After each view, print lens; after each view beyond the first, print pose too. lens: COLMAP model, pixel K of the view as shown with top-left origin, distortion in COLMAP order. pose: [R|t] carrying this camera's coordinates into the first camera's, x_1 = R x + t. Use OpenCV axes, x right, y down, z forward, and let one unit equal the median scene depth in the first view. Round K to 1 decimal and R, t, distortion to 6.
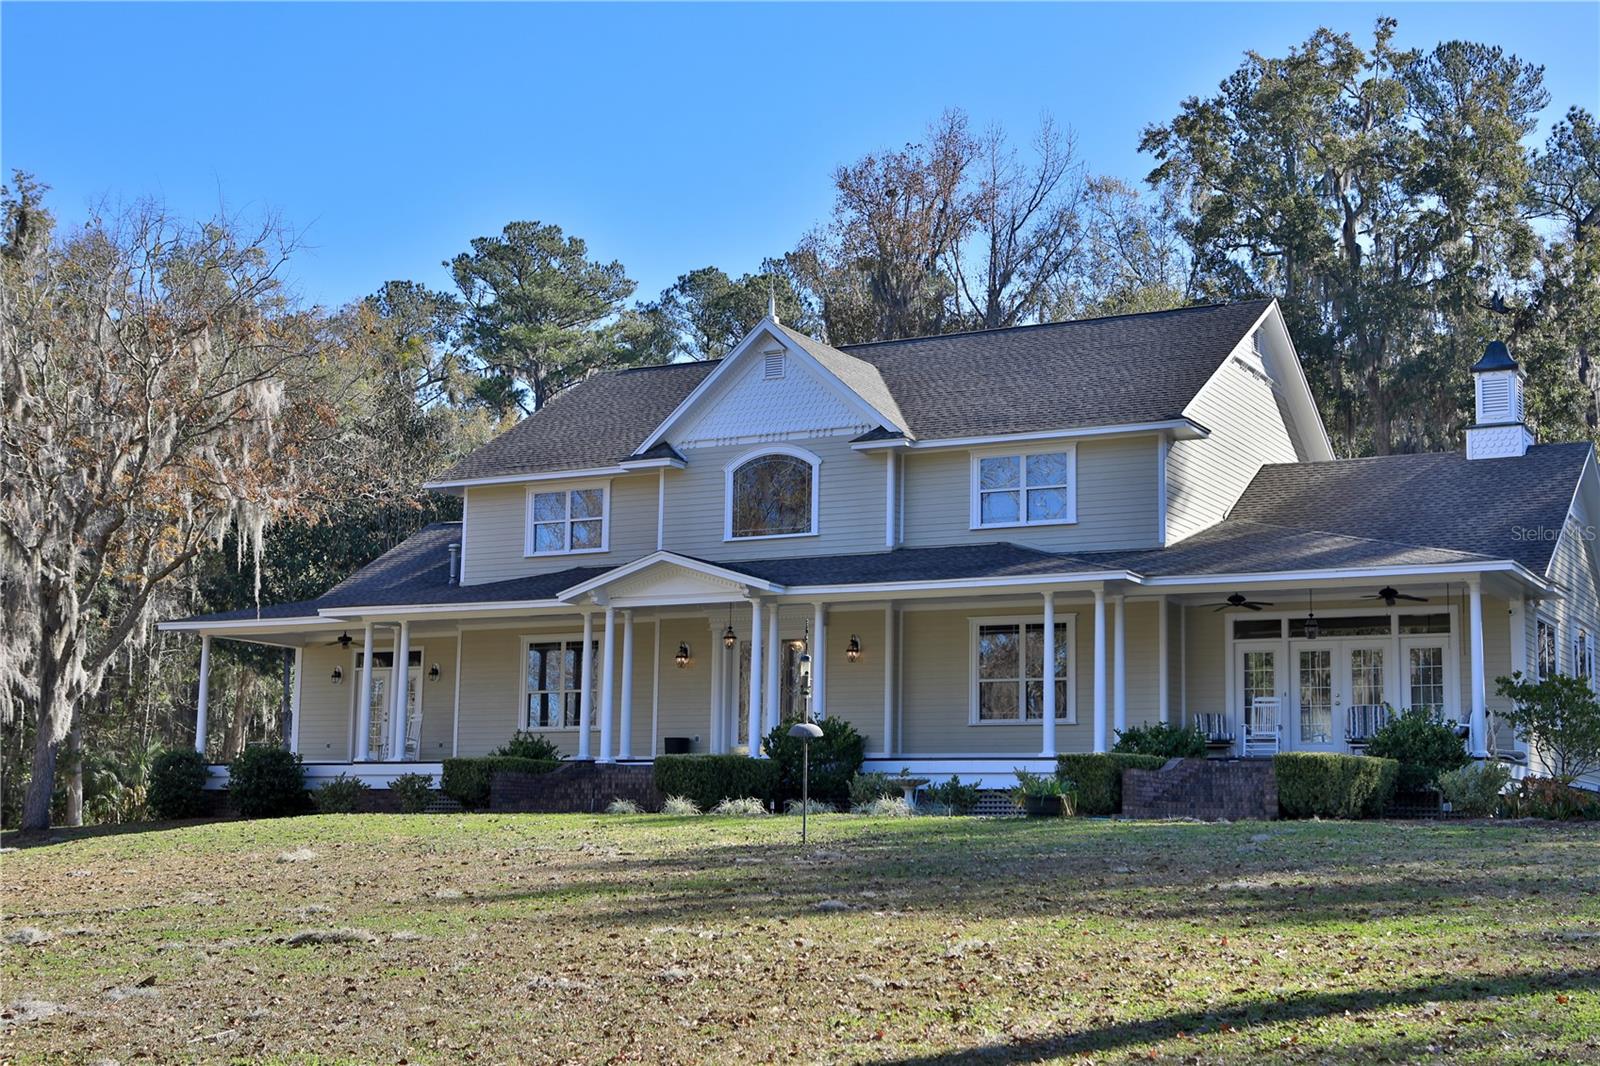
lens RADIAL K [[2359.3, 0, 799.5], [0, 2359.3, 529.7], [0, 0, 1]] dist [-0.043690, 0.000000]
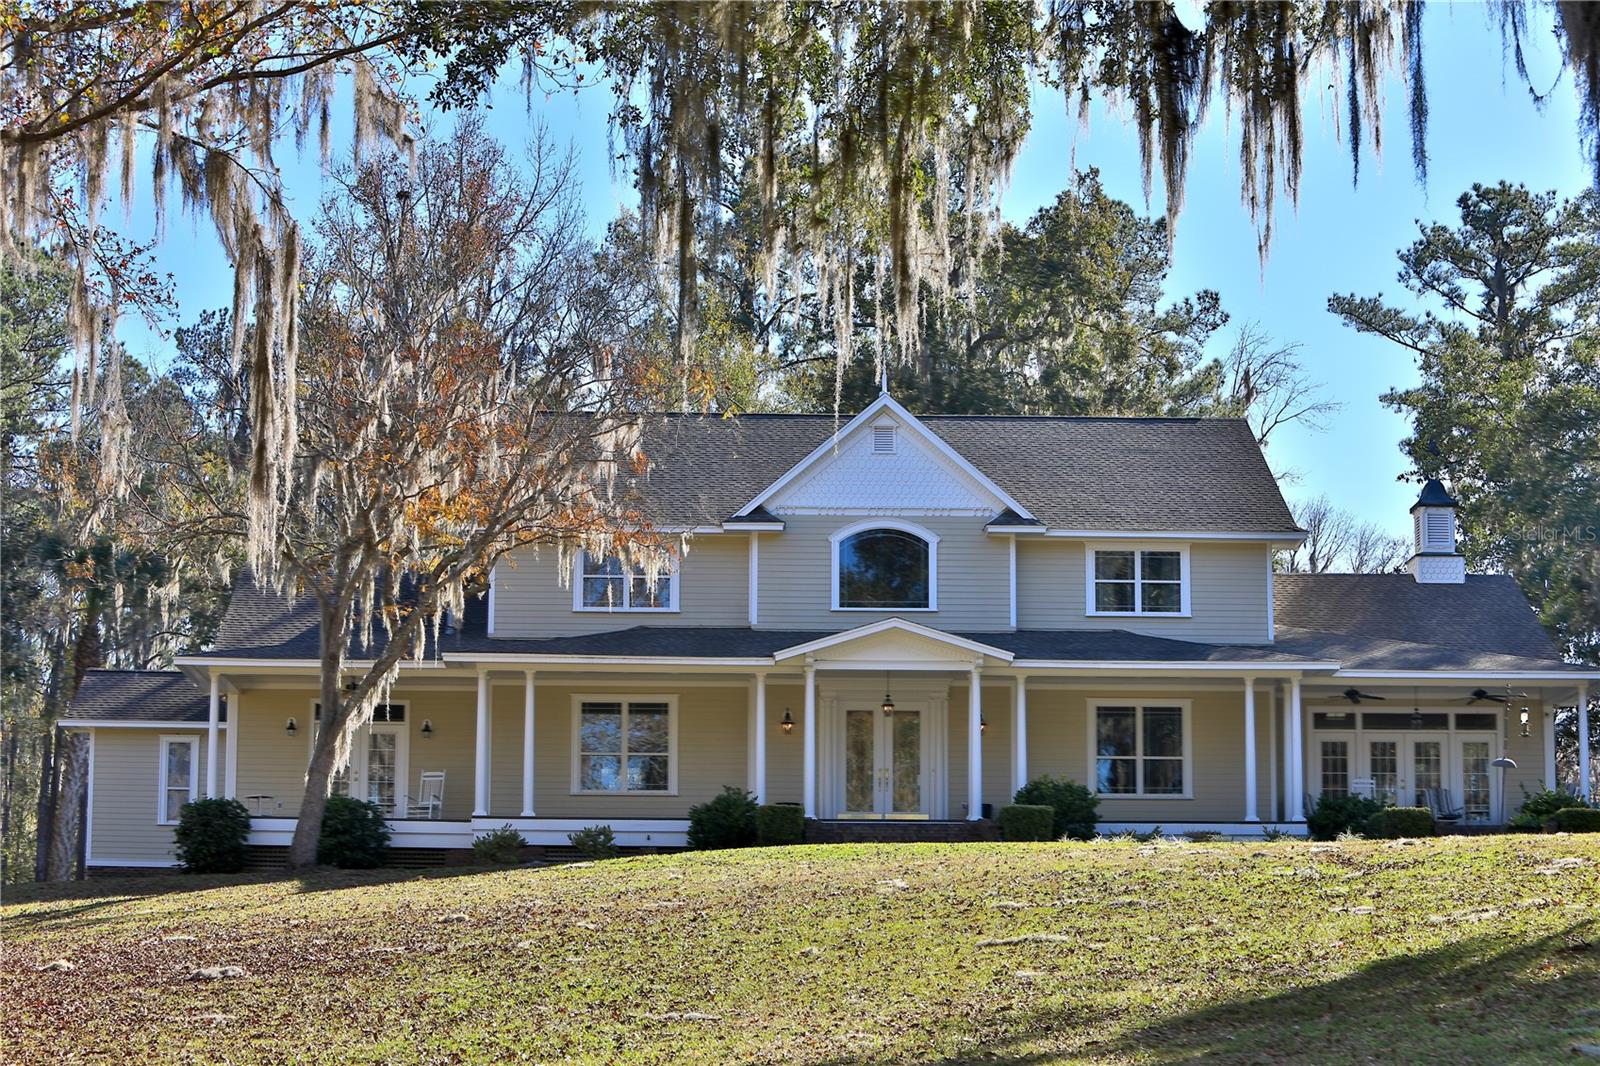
lens RADIAL K [[3226.9, 0, 799.6], [0, 3226.9, 546.0], [0, 0, 1]] dist [-0.243097, 0.000000]
pose [[0.864011, 0.070818, 0.498467, -0.733766], [-0.065422, 0.997456, -0.028312, 0.017317], [-0.499204, -0.008149, 0.866446, -0.187386]]
